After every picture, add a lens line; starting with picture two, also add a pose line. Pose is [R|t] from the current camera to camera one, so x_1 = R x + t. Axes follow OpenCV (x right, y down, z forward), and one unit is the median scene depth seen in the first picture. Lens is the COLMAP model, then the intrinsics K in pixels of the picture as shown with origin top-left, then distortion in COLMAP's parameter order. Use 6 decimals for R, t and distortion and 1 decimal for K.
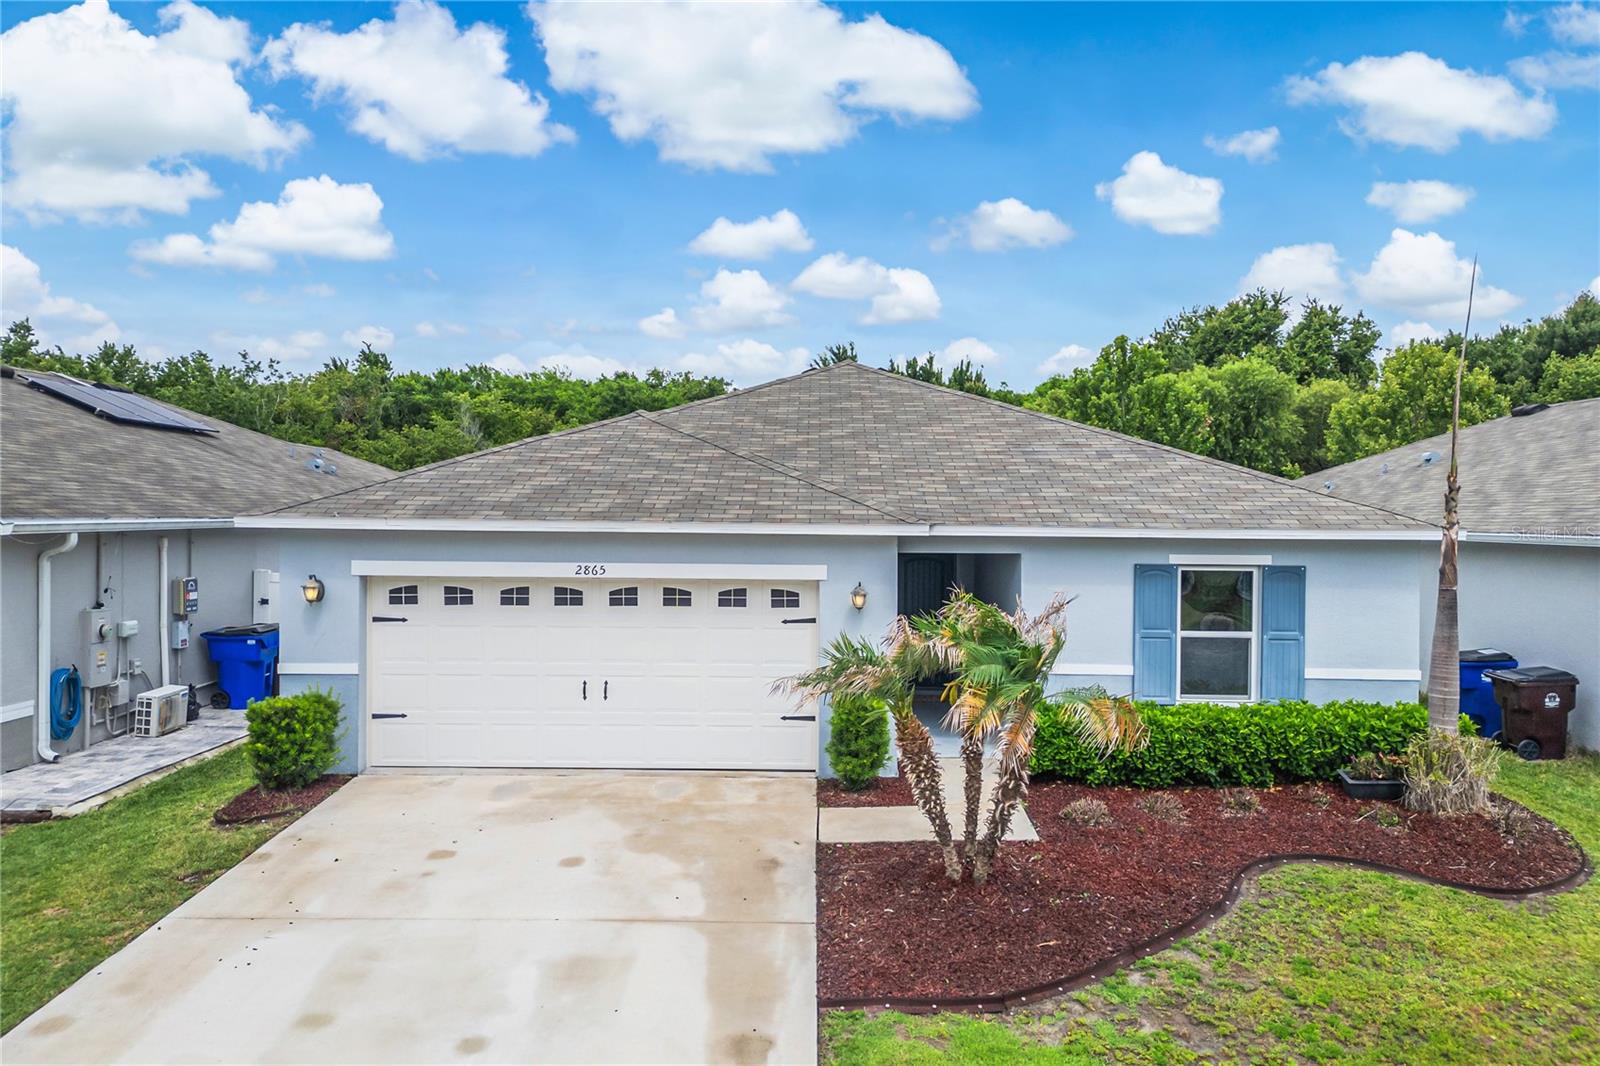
lens RADIAL K [[1115.9, 0, 800.0], [0, 1115.9, 533.0], [0, 0, 1]] dist [0.071854, -0.071453]
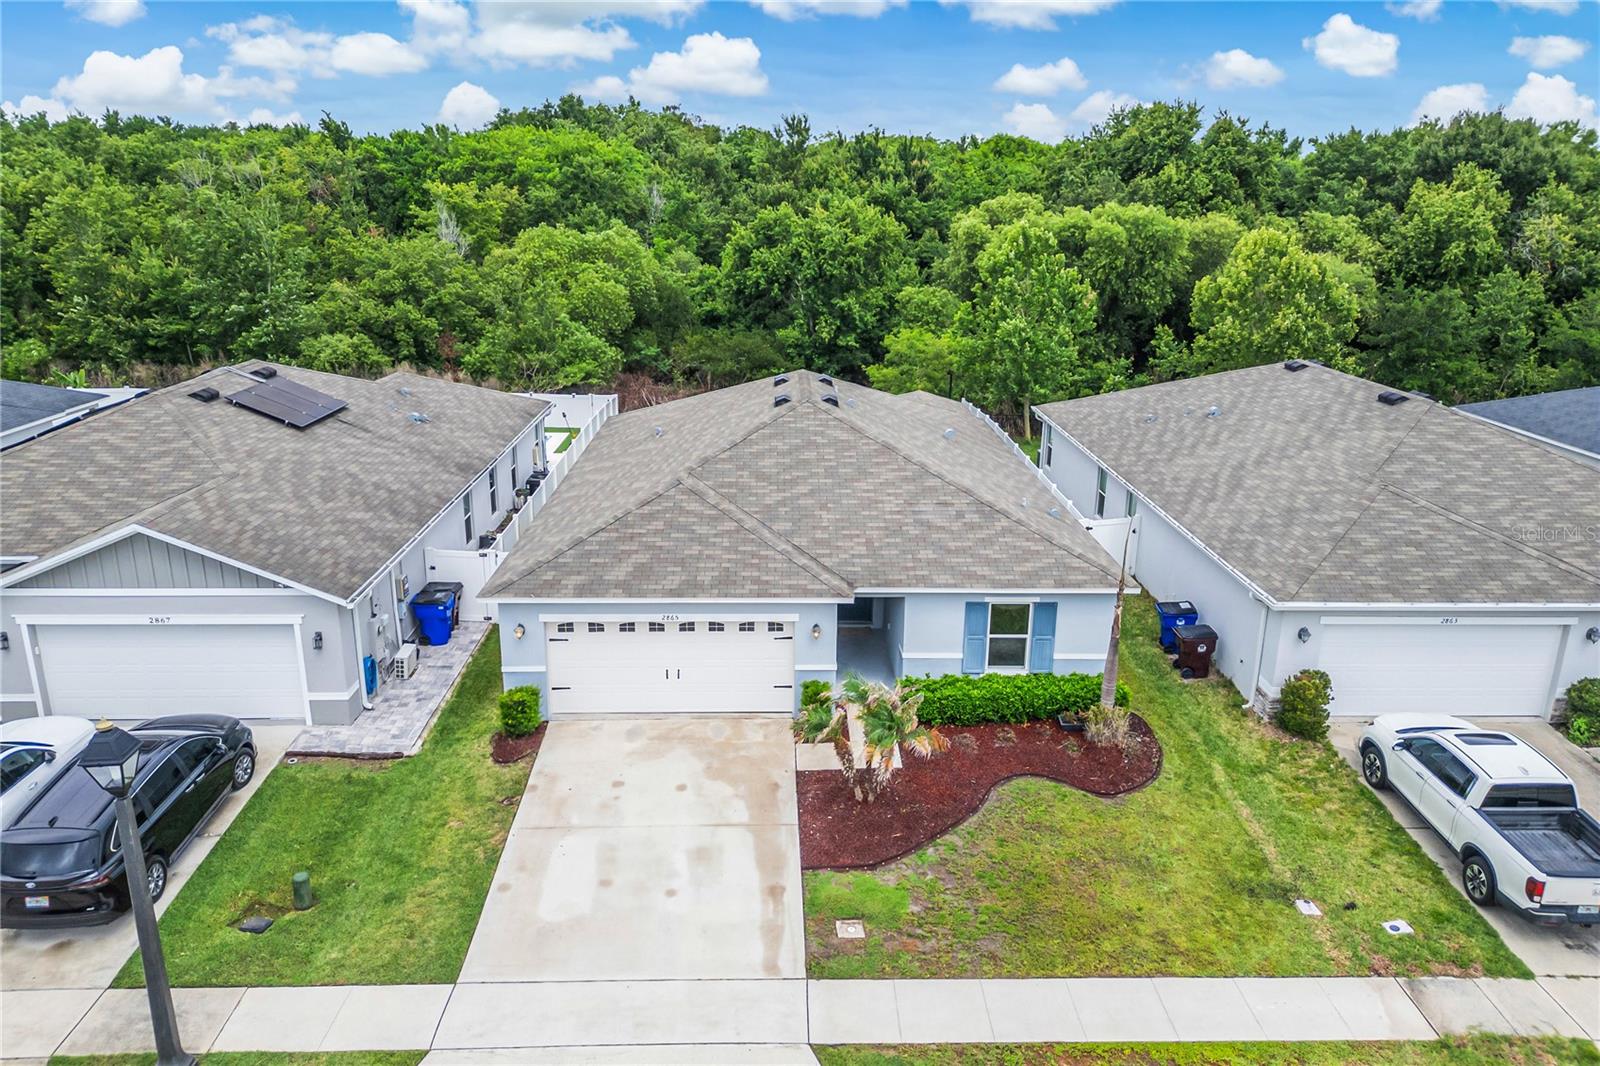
lens RADIAL K [[1104.9, 0, 800.0], [0, 1104.9, 533.0], [0, 0, 1]] dist [0.091018, -0.096512]
pose [[0.998887, -0.011476, 0.045746, -0.058174], [-0.001512, 0.961655, 0.274258, -0.623121], [-0.047139, -0.274022, 0.960568, -0.746461]]
